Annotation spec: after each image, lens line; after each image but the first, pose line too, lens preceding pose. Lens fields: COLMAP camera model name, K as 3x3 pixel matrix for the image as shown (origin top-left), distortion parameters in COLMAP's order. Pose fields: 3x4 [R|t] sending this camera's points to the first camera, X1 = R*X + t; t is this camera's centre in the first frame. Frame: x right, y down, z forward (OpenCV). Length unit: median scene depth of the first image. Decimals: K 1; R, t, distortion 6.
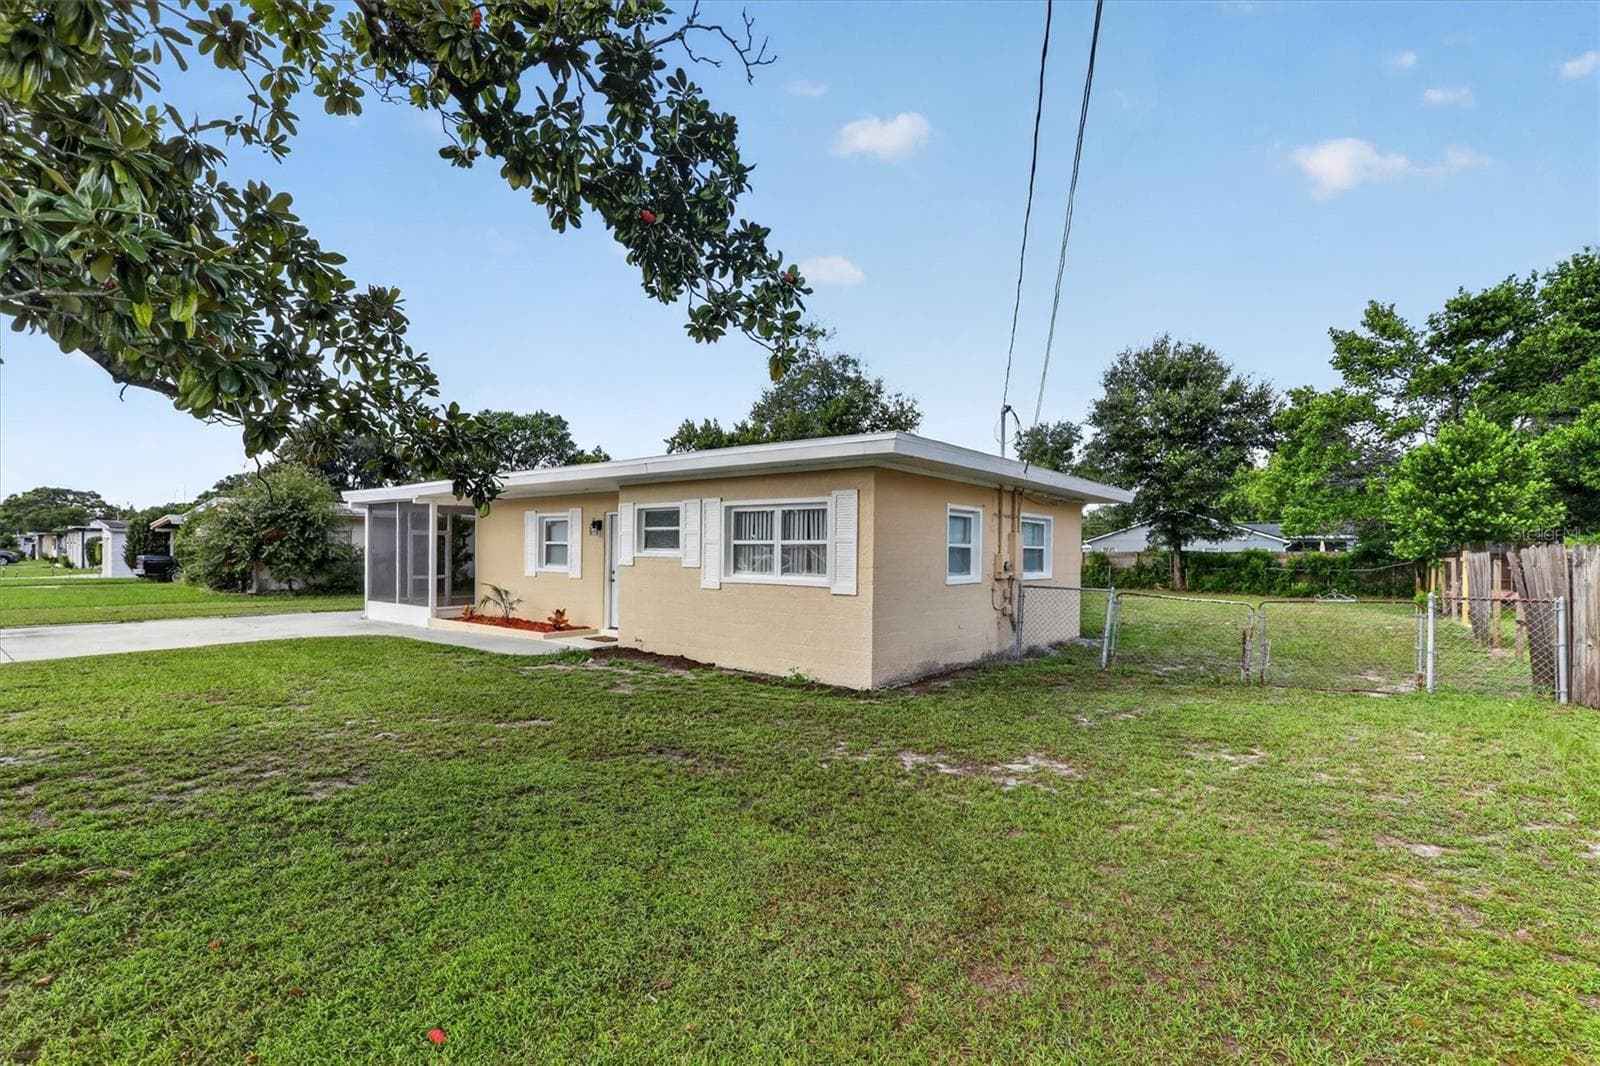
lens RADIAL K [[750.0, 0, 802.2], [0, 750.0, 558.8], [0, 0, 1]] dist [-0.023303, -0.000208]
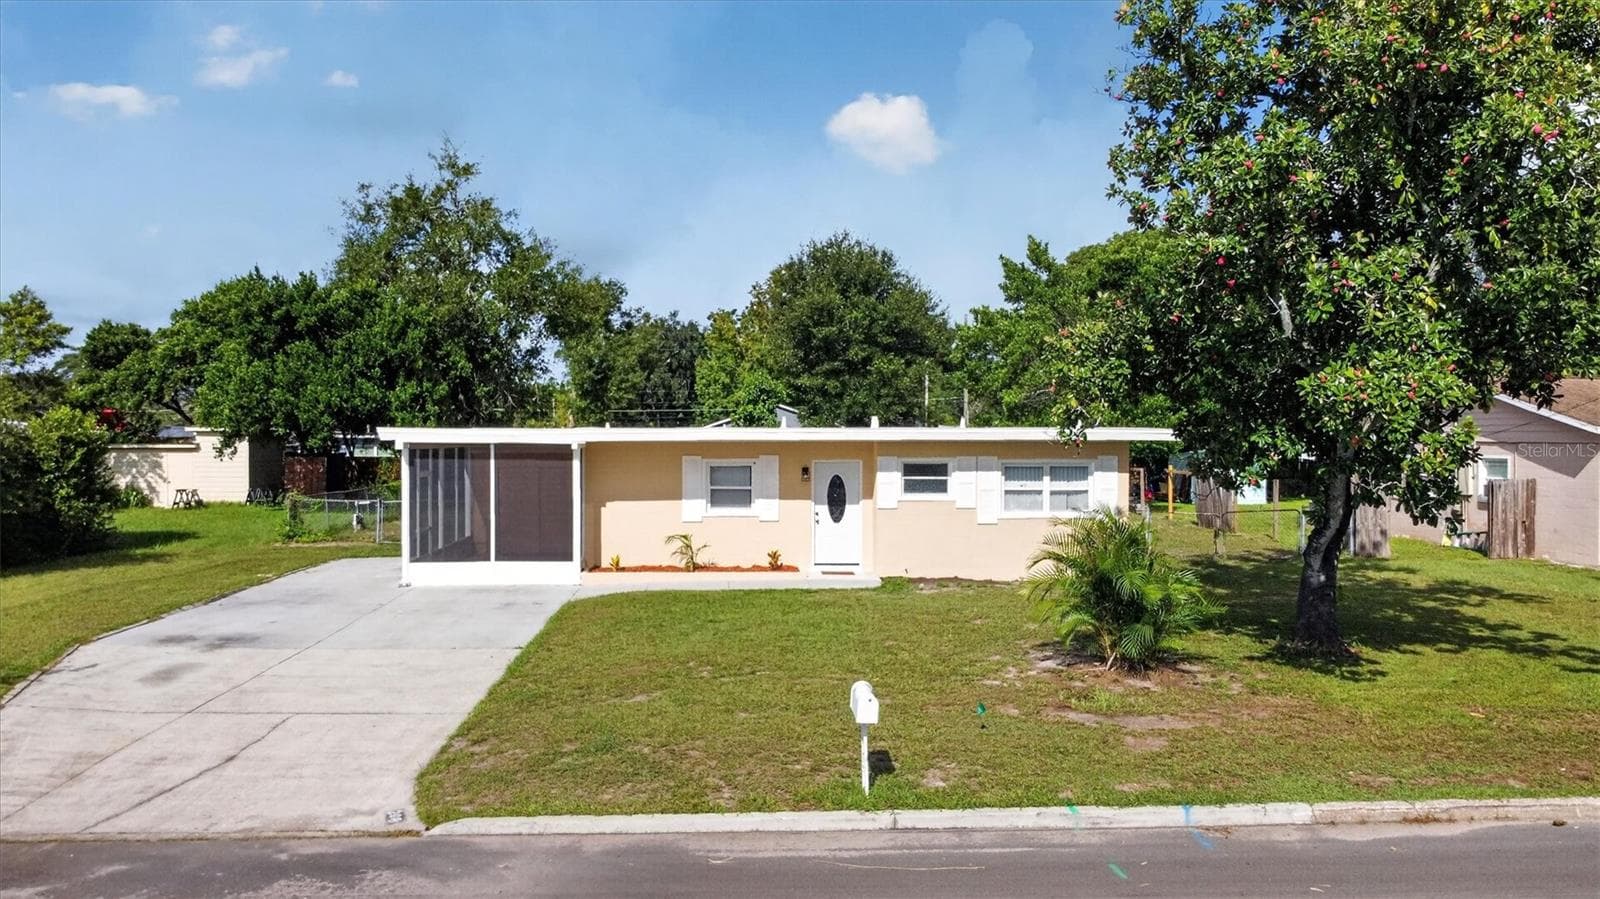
lens RADIAL K [[1216.7, 0, 780.6], [0, 1216.7, 442.2], [0, 0, 1]] dist [0.001323, -0.019051]
pose [[0.755847, -0.014553, 0.654586, -1.453505], [0.012784, 0.999890, 0.007468, -0.100905], [-0.654623, 0.002724, 0.755951, -0.313617]]
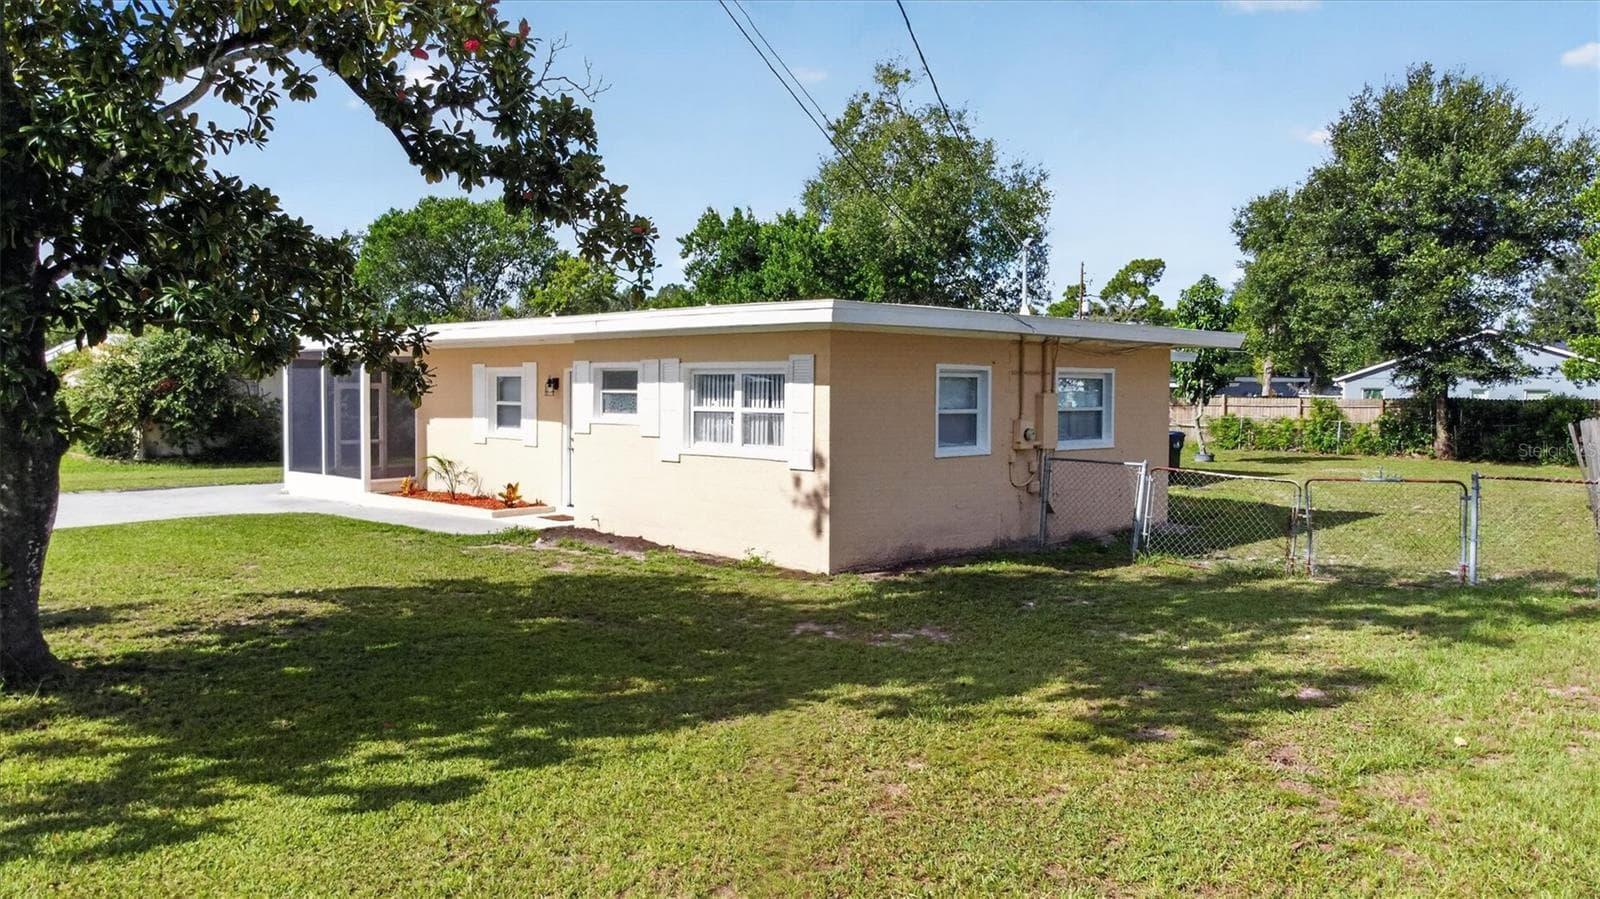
lens RADIAL K [[1216.7, 0, 780.6], [0, 1216.7, 442.2], [0, 0, 1]] dist [0.001323, -0.019051]
pose [[0.992216, 0.001242, -0.124522, 0.149747], [0.003045, 0.999409, 0.034233, -0.025071], [0.124491, -0.034346, 0.991626, -0.326570]]
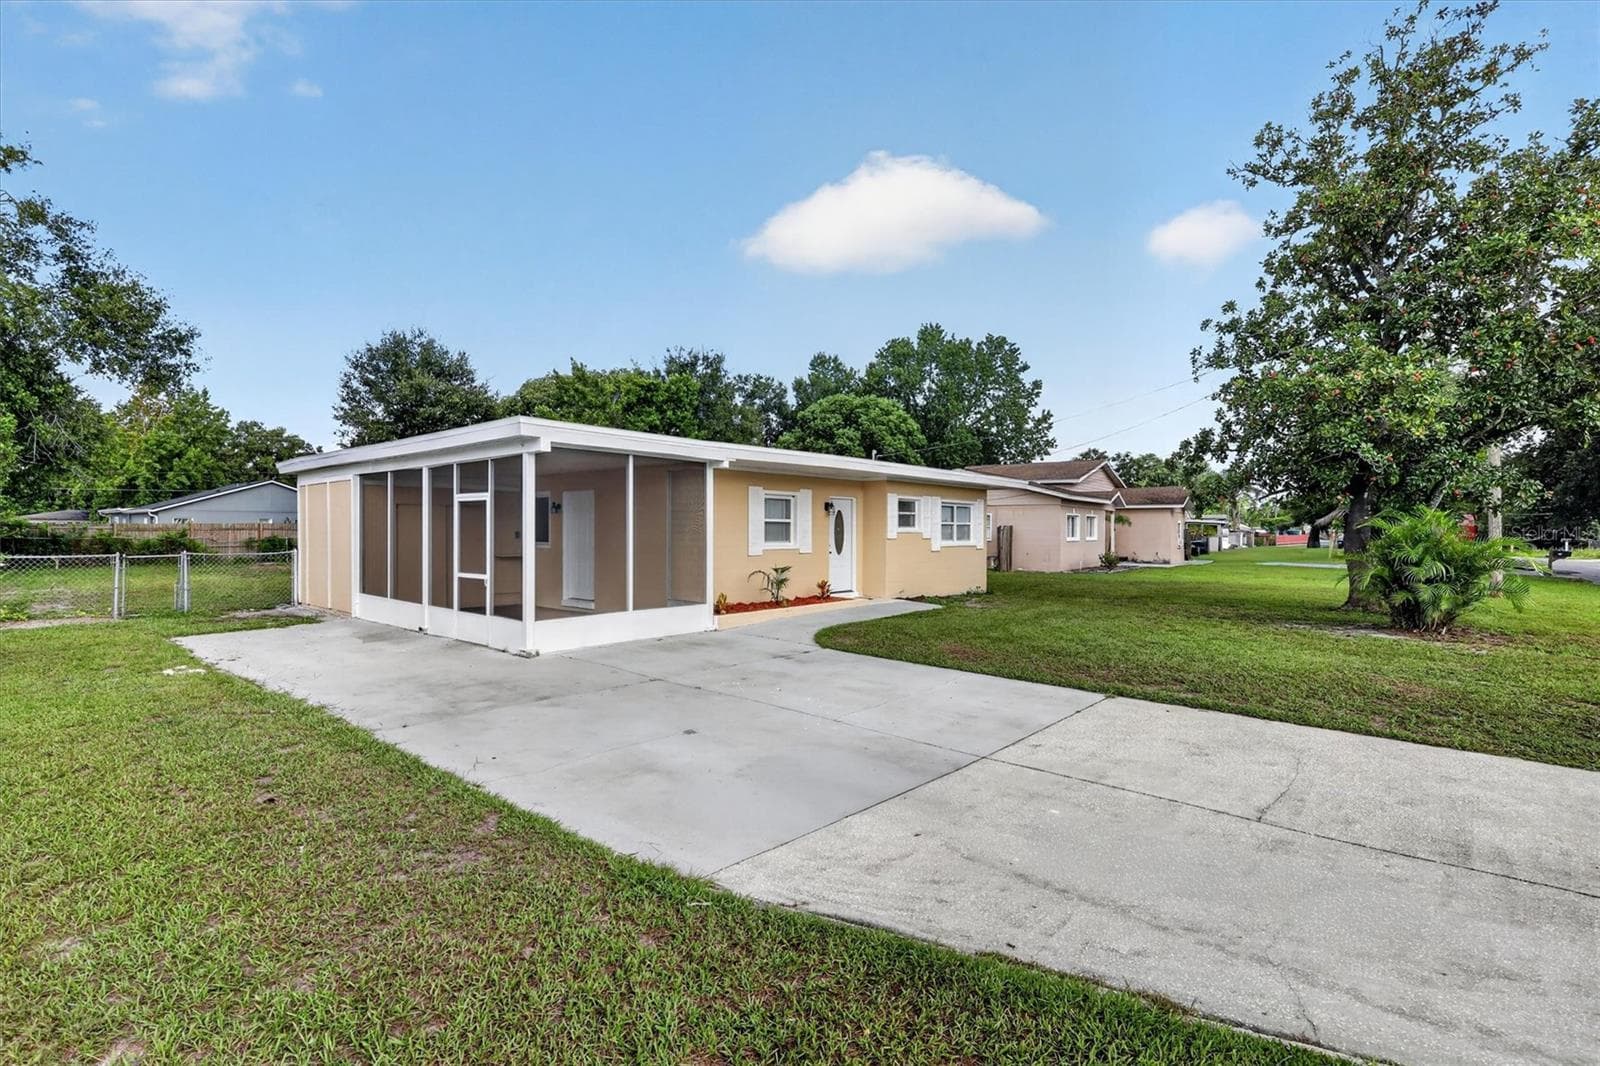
lens RADIAL K [[736.7, 0, 800.0], [0, 736.7, 533.0], [0, 0, 1]] dist [-0.017123, 0.000502]
pose [[0.030064, -0.009074, 0.999507, -1.397048], [0.013361, 0.999873, 0.008675, -0.014672], [-0.999459, 0.013094, 0.030181, 1.001016]]
